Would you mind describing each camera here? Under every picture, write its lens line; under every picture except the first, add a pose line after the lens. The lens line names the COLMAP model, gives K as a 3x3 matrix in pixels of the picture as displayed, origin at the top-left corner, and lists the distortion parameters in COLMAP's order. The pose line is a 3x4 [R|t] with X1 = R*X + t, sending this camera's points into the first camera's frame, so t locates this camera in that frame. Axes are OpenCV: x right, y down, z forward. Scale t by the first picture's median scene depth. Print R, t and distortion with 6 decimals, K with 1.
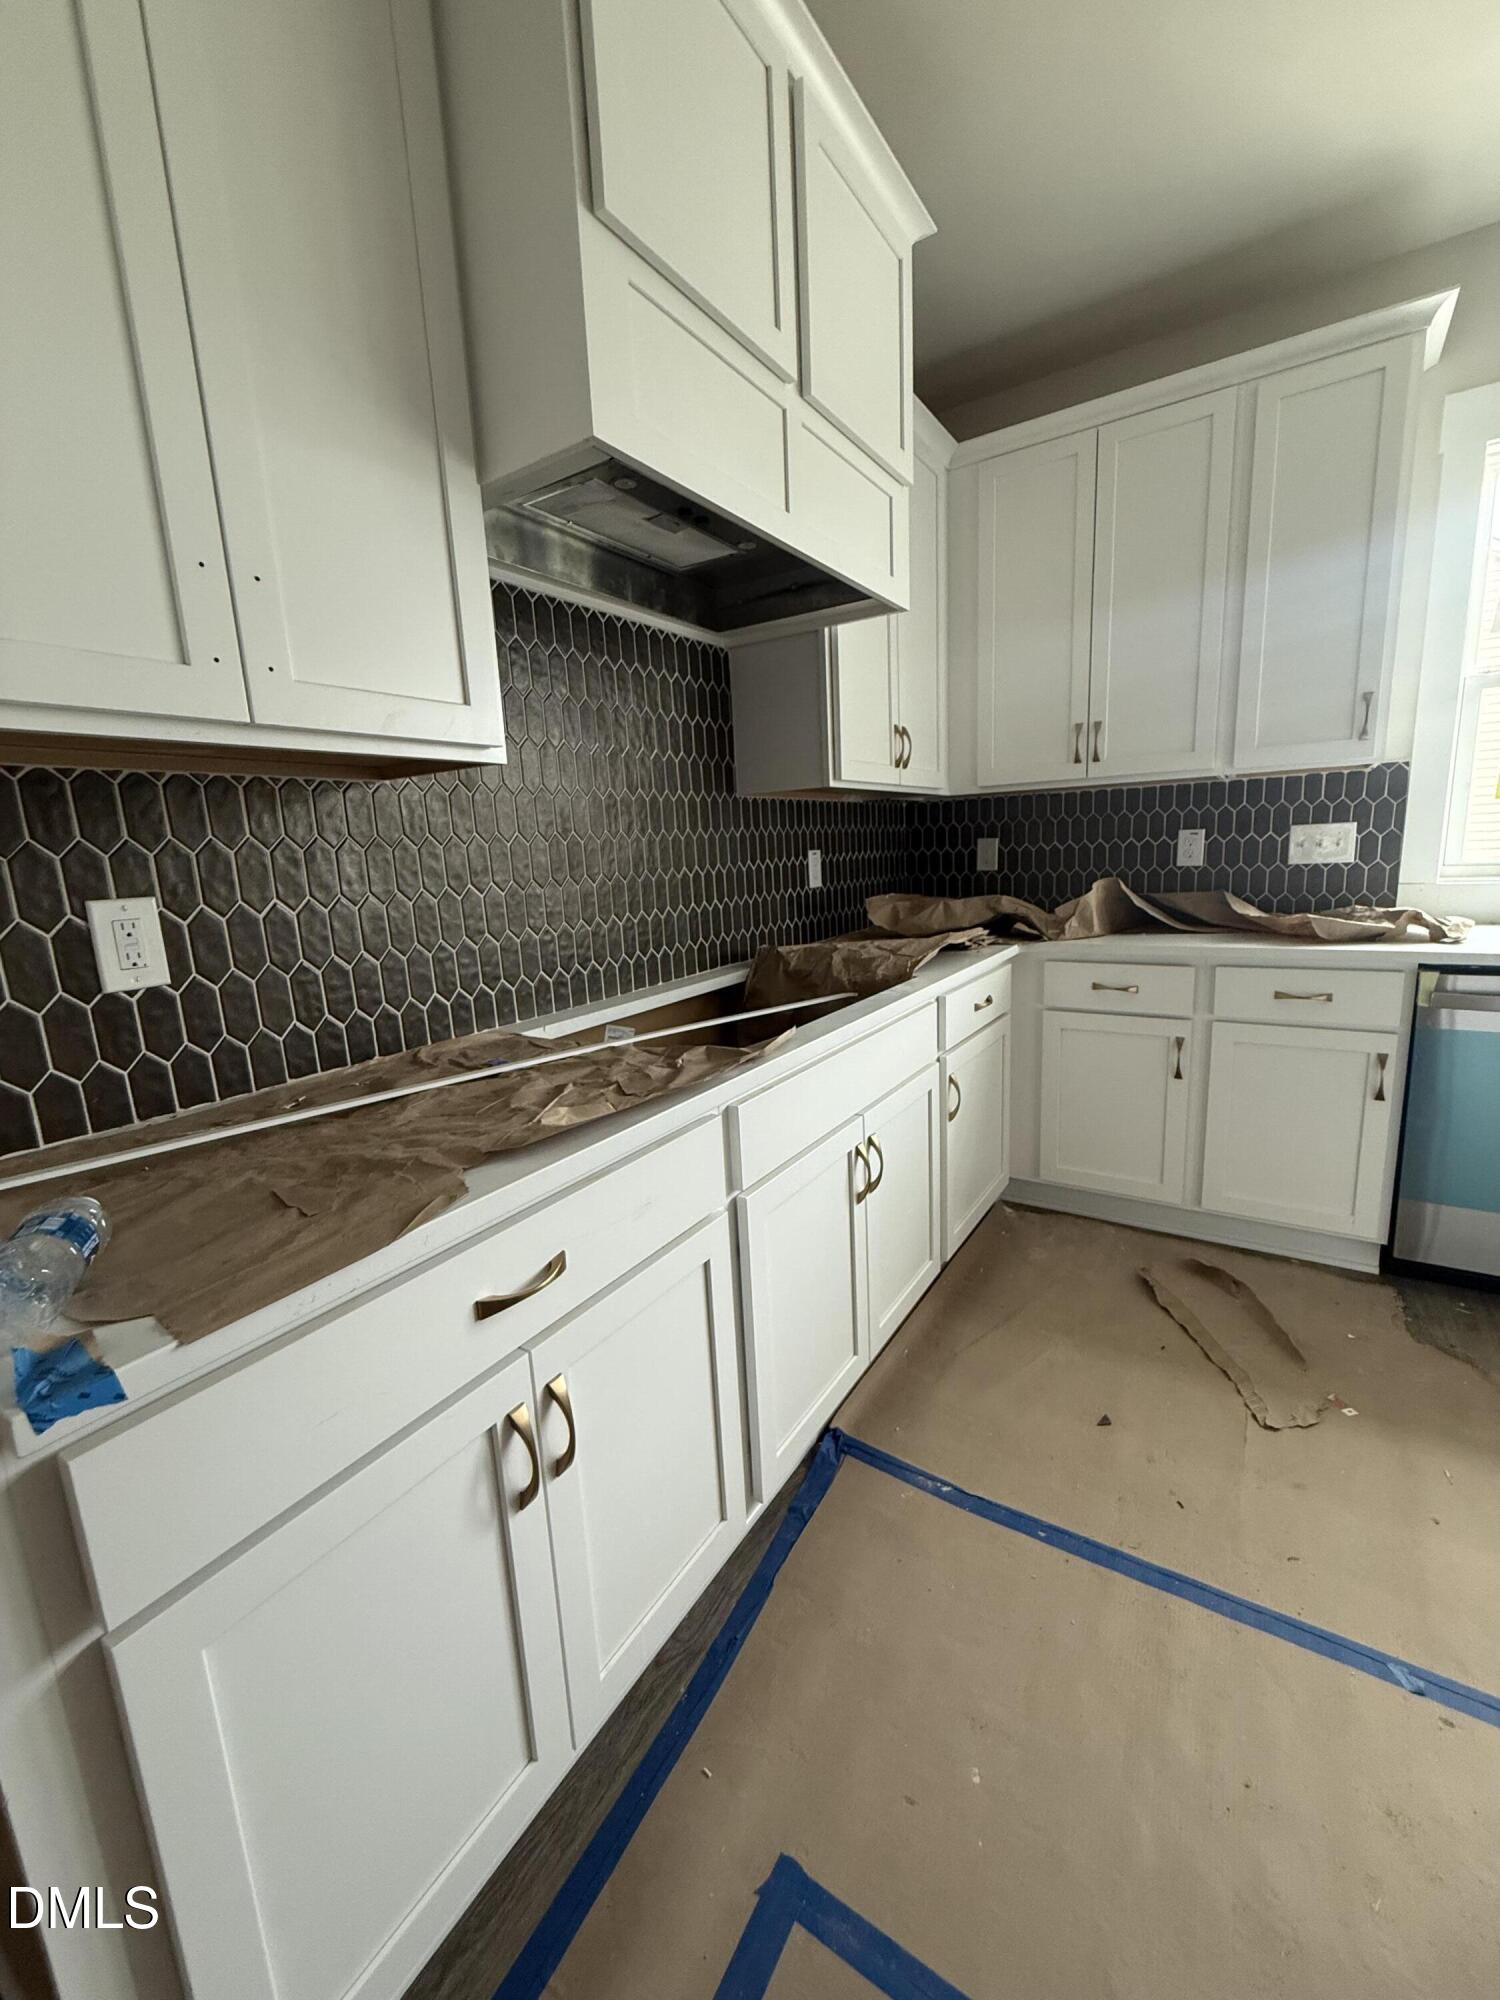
lens RADIAL K [[797.5, 0, 741.0], [0, 797.5, 999.6], [0, 0, 1]] dist [-0.003427, 0.001138]
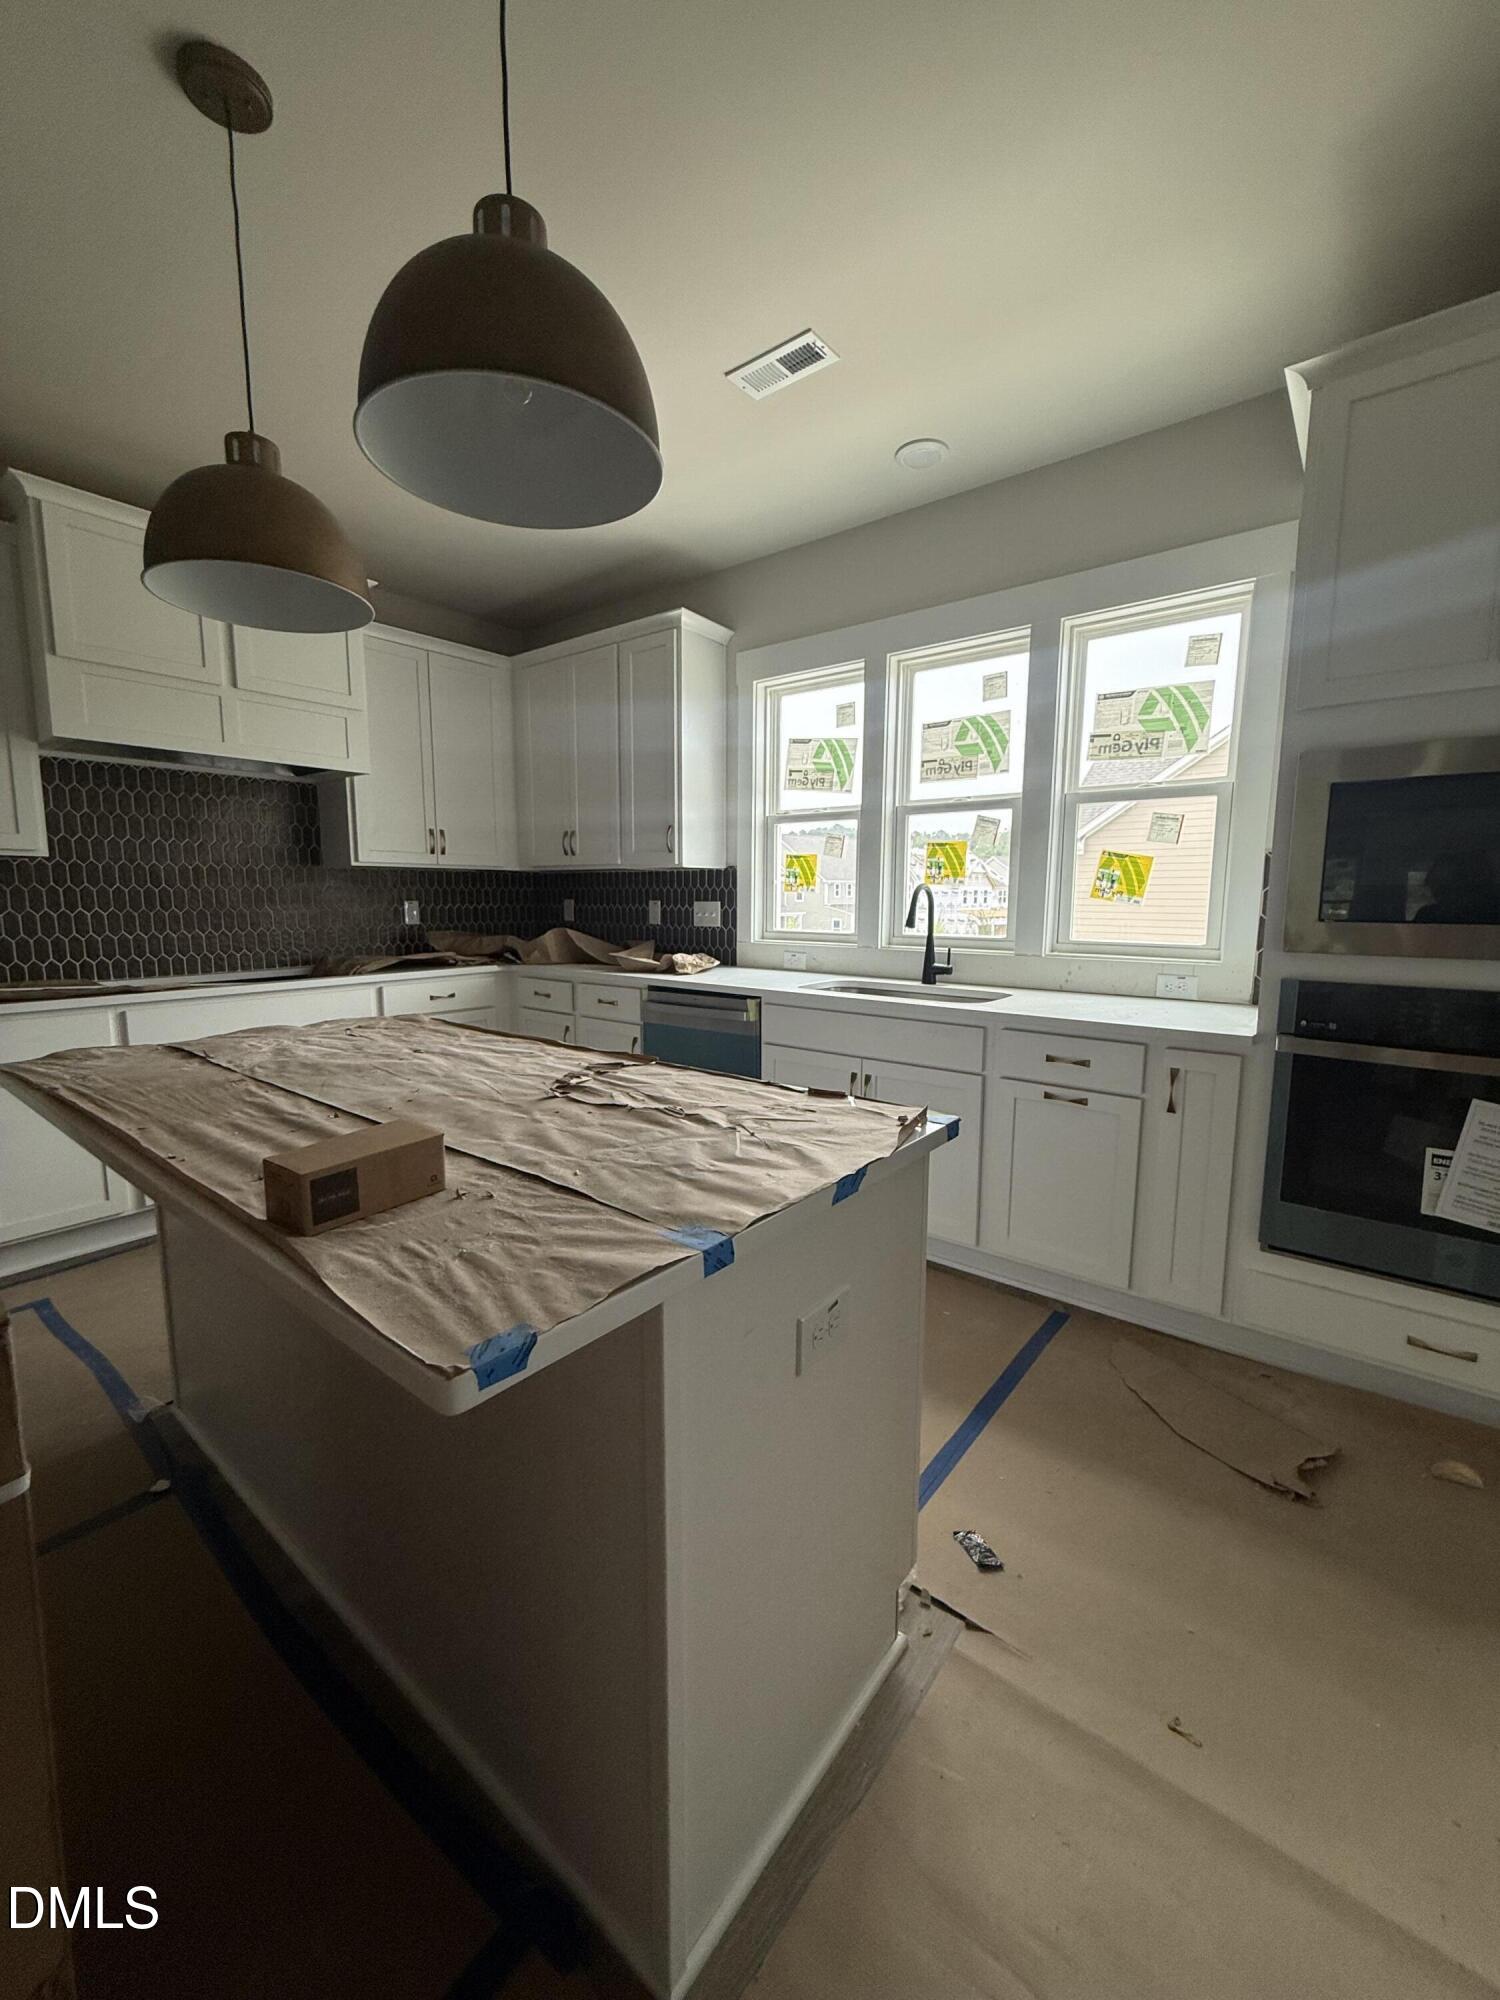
lens RADIAL K [[797.5, 0, 753.3], [0, 797.5, 988.5], [0, 0, 1]] dist [-0.003427, 0.001138]
pose [[0.994601, 0.062224, -0.083046, 0.969622], [-0.067825, 0.995484, -0.066413, 0.047945], [0.078538, 0.071687, 0.994330, -0.543409]]
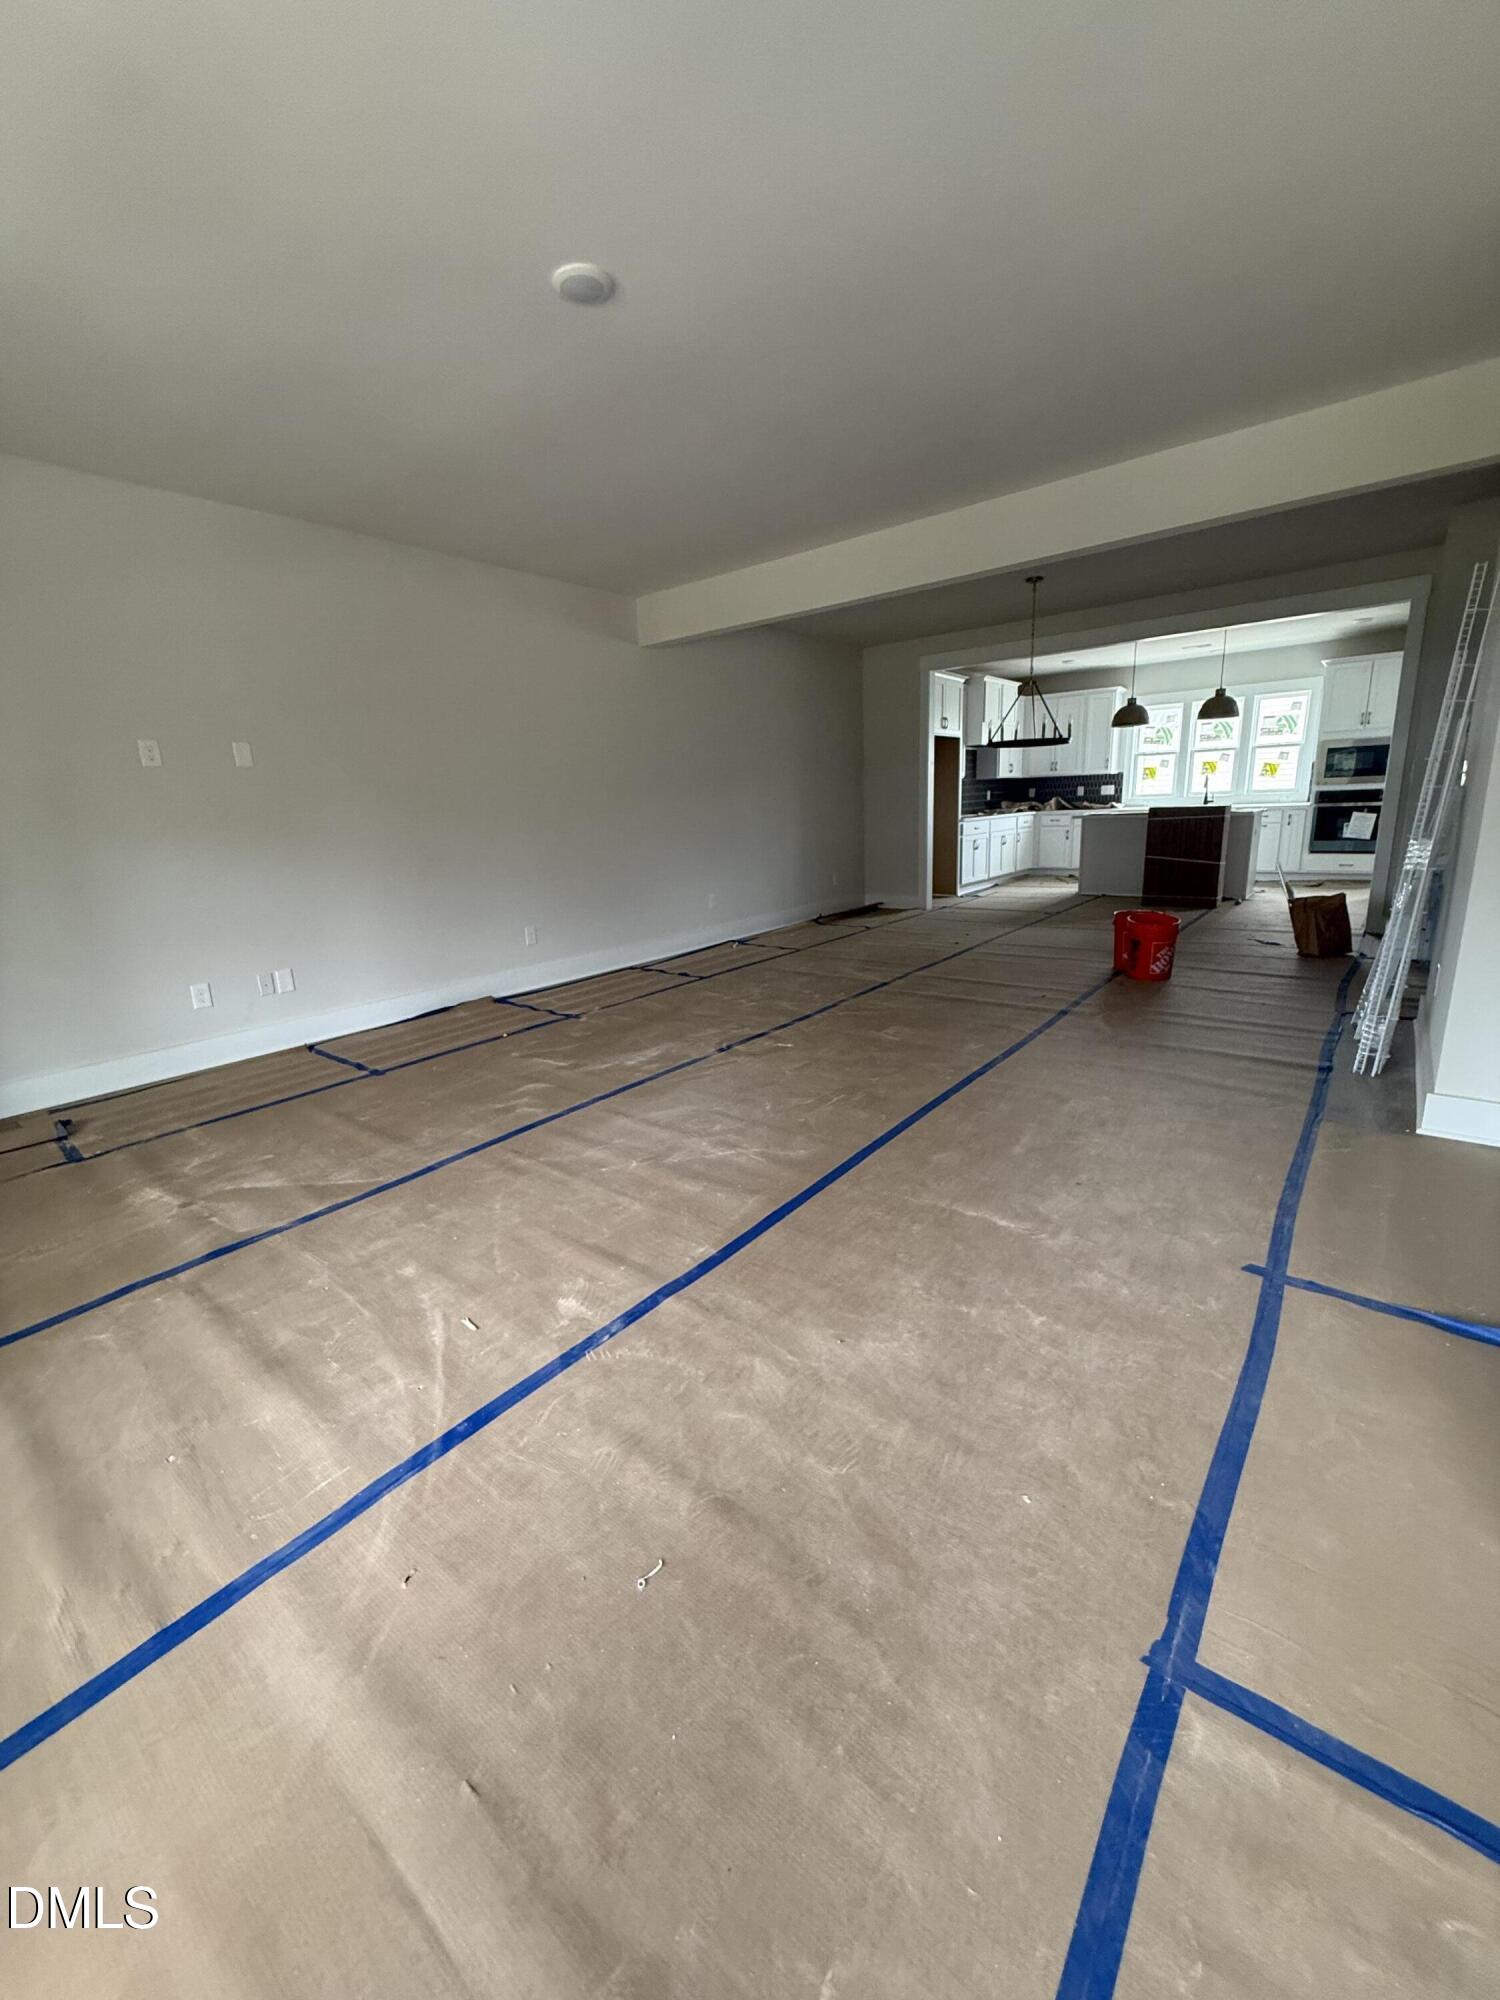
lens RADIAL K [[797.5, 0, 747.9], [0, 797.5, 997.9], [0, 0, 1]] dist [-0.003427, 0.001138]
pose [[0.995181, 0.033827, -0.092039, -0.816976], [-0.029176, 0.998251, 0.051418, 0.793068], [0.093618, -0.048485, 0.994427, -3.668897]]
